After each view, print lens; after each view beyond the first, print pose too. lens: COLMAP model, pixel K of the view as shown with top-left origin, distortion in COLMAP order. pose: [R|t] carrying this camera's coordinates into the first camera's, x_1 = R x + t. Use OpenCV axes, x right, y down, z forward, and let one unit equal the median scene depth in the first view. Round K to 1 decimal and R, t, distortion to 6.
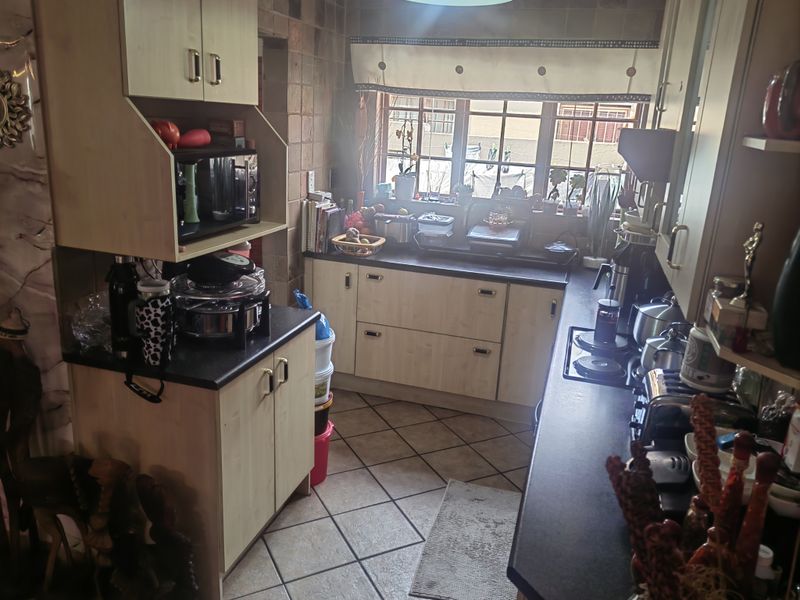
lens RADIAL K [[622.5, 0, 399.7], [0, 622.5, 298.1], [0, 0, 1]] dist [0.022235, 0.007961]
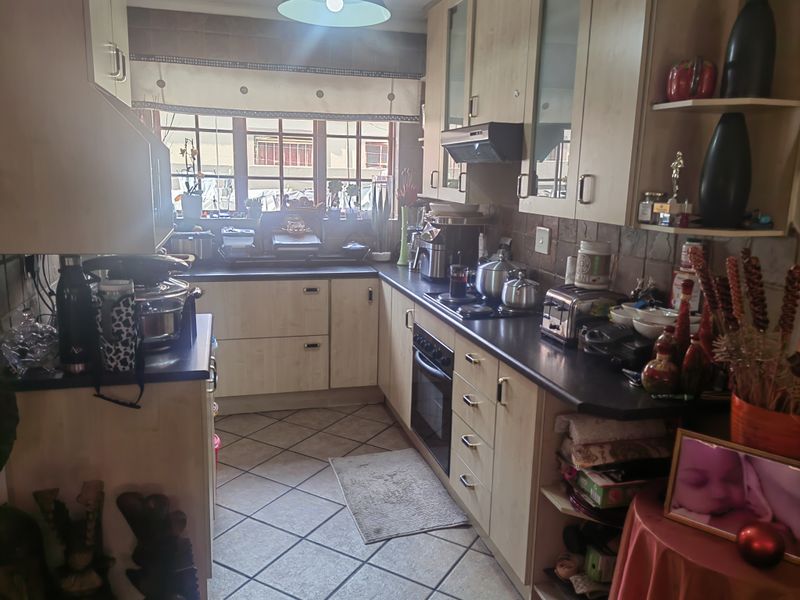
lens RADIAL K [[622.5, 0, 402.2], [0, 622.5, 299.2], [0, 0, 1]] dist [0.022235, 0.007961]
pose [[0.840122, -0.138776, 0.524343, -0.297371], [0.172300, 0.984924, -0.015388, 0.050163], [-0.514303, 0.103272, 0.851368, -0.010092]]
